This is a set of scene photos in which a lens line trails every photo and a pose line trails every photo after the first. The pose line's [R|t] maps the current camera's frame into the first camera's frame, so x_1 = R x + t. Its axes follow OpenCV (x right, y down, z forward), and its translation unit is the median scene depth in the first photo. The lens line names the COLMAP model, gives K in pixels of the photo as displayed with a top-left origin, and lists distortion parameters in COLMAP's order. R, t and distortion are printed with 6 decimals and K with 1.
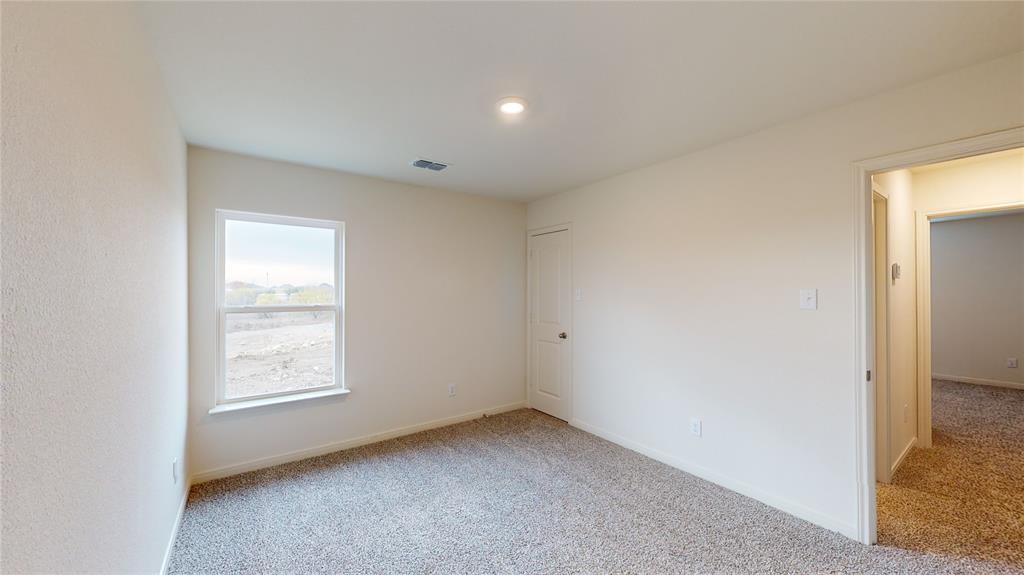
lens RADIAL K [[374.0, 0, 511.0], [0, 374.0, 294.3], [0, 0, 1]] dist [-0.001261, 0.000208]
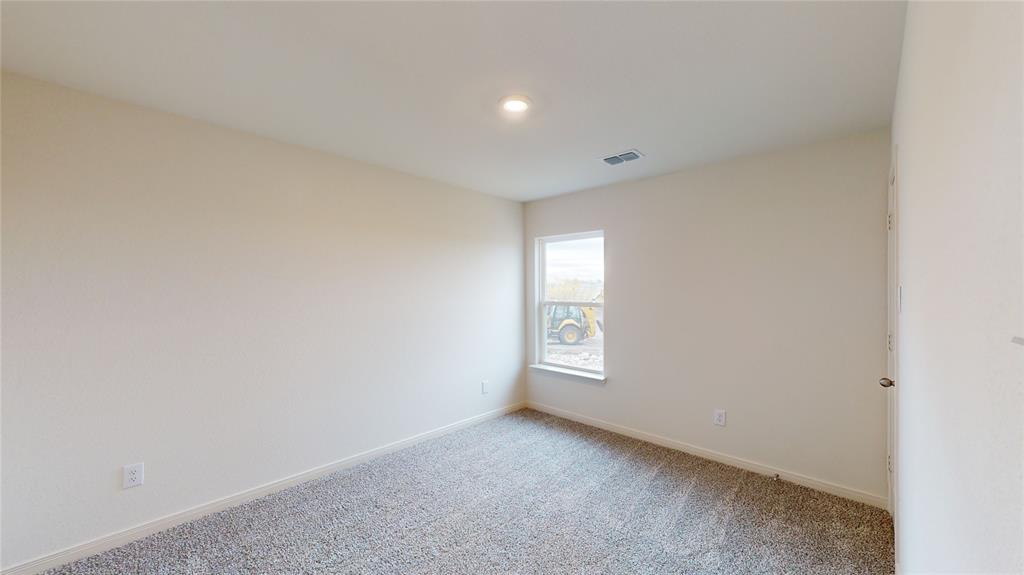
lens RADIAL K [[374.0, 0, 512.7], [0, 374.0, 289.2], [0, 0, 1]] dist [-0.001261, 0.000208]
pose [[0.182233, -0.005986, -0.983237, 0.611724], [-0.012037, 0.999893, -0.008319, 0.001745], [0.983182, 0.013351, 0.182141, 0.504982]]
